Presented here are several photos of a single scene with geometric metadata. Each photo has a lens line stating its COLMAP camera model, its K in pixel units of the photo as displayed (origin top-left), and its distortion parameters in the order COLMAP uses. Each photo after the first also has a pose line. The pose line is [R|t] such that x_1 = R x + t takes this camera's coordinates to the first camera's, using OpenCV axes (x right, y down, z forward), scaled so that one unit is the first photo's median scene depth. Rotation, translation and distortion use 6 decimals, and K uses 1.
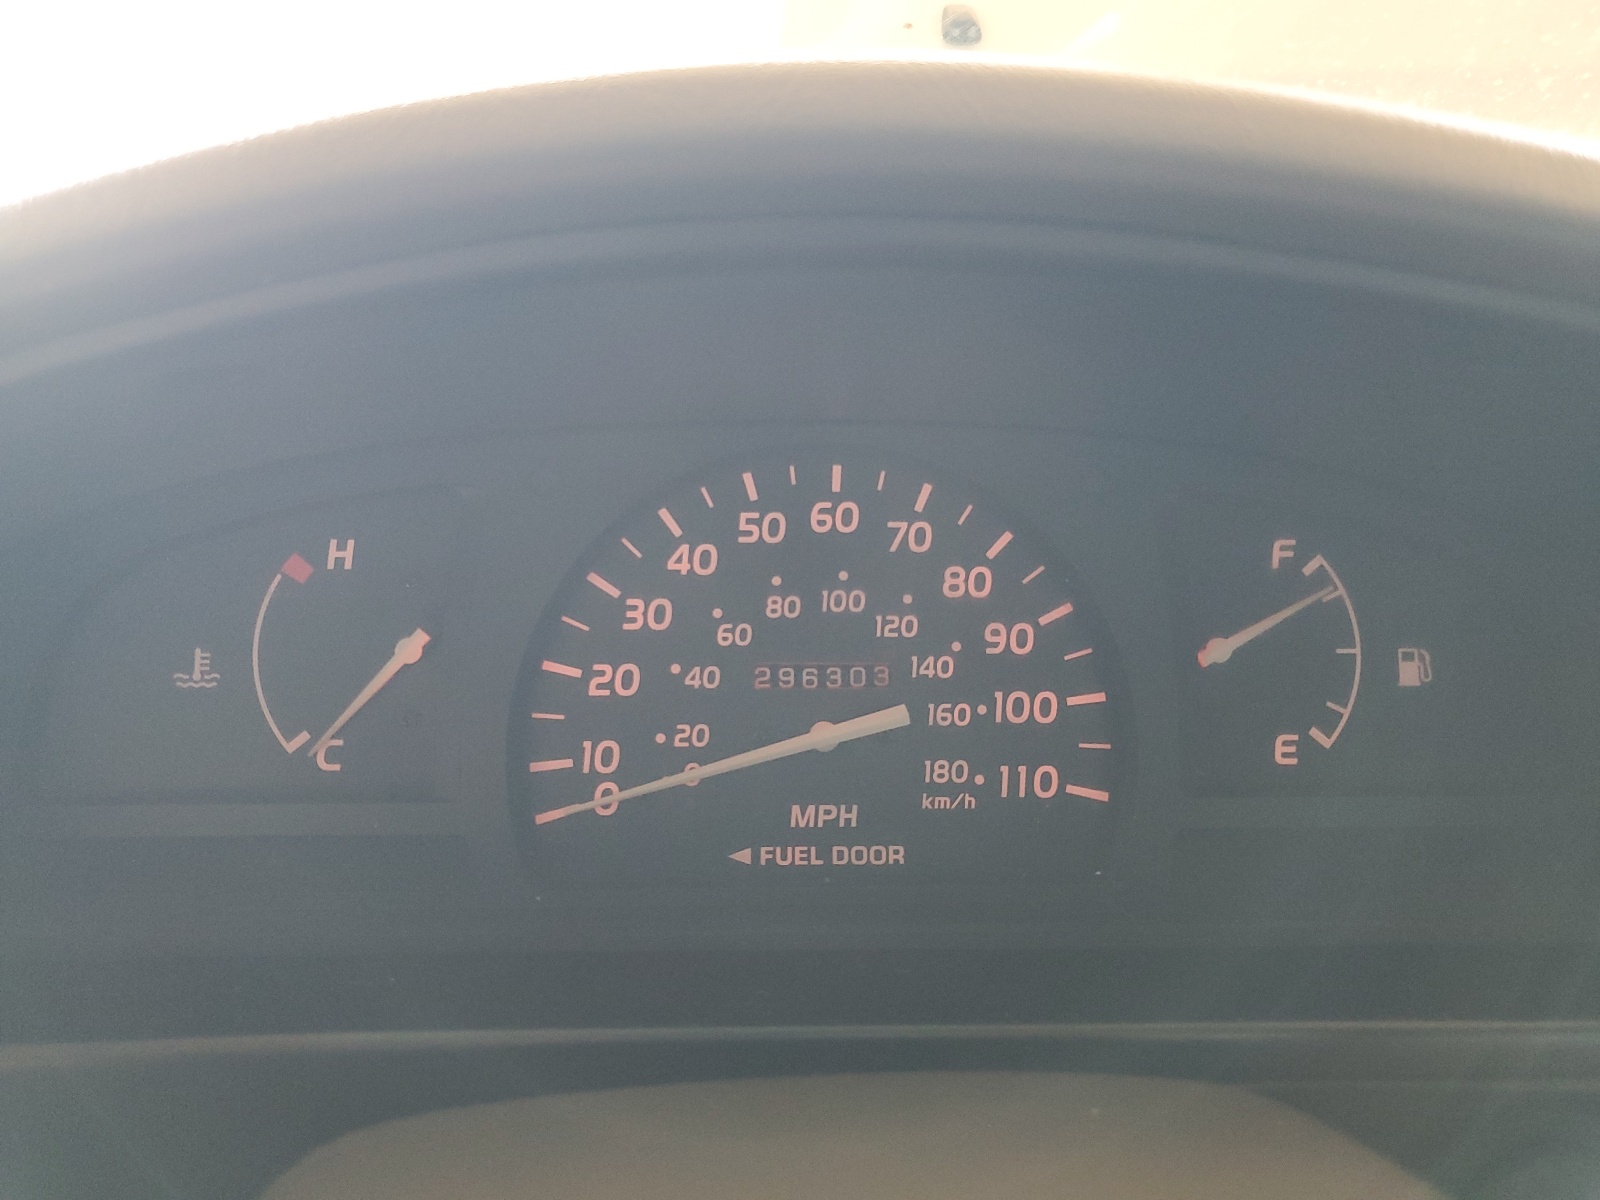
lens RADIAL K [[1204.2, 0, 798.0], [0, 1204.2, 597.0], [0, 0, 1]] dist [0.009445, -0.001855]
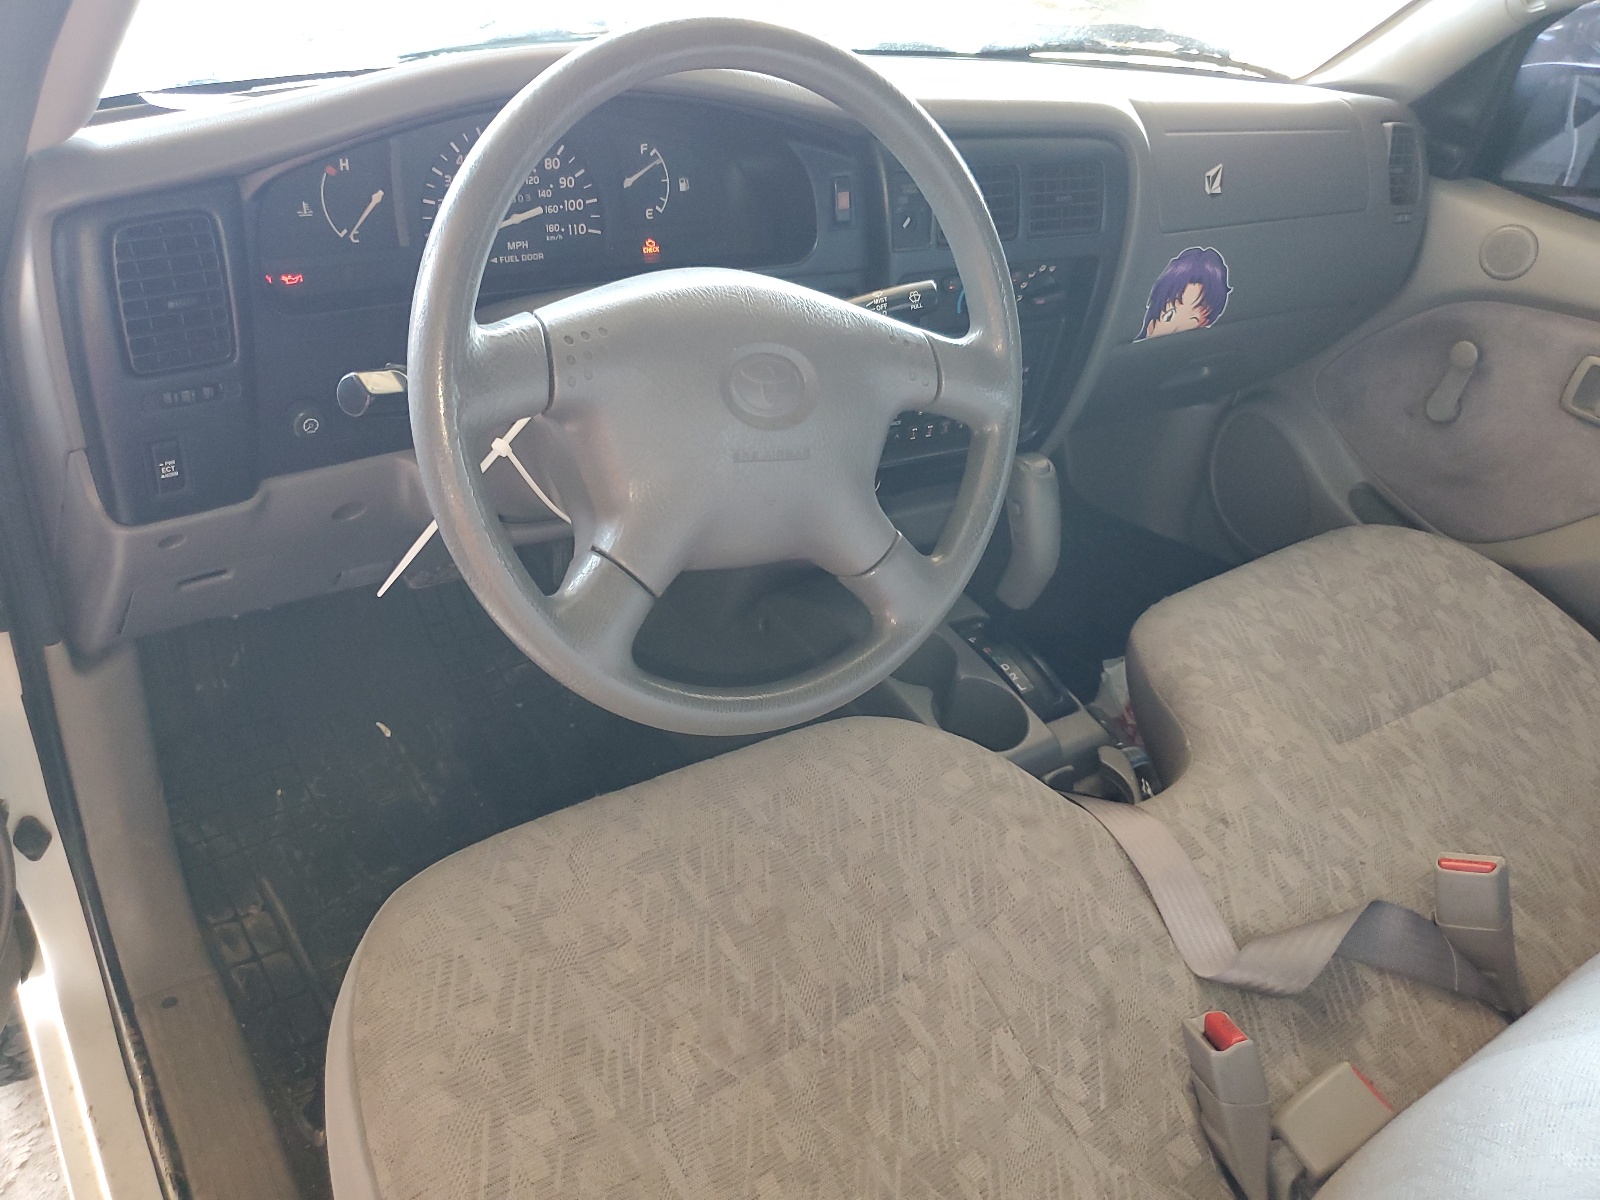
lens RADIAL K [[1204.2, 0, 797.3], [0, 1204.2, 598.2], [0, 0, 1]] dist [0.009445, -0.001855]
pose [[0.857237, -0.218968, 0.466045, -1.015144], [0.025462, 0.921997, 0.386359, -0.165552], [-0.514292, -0.319335, 0.795945, -2.163215]]
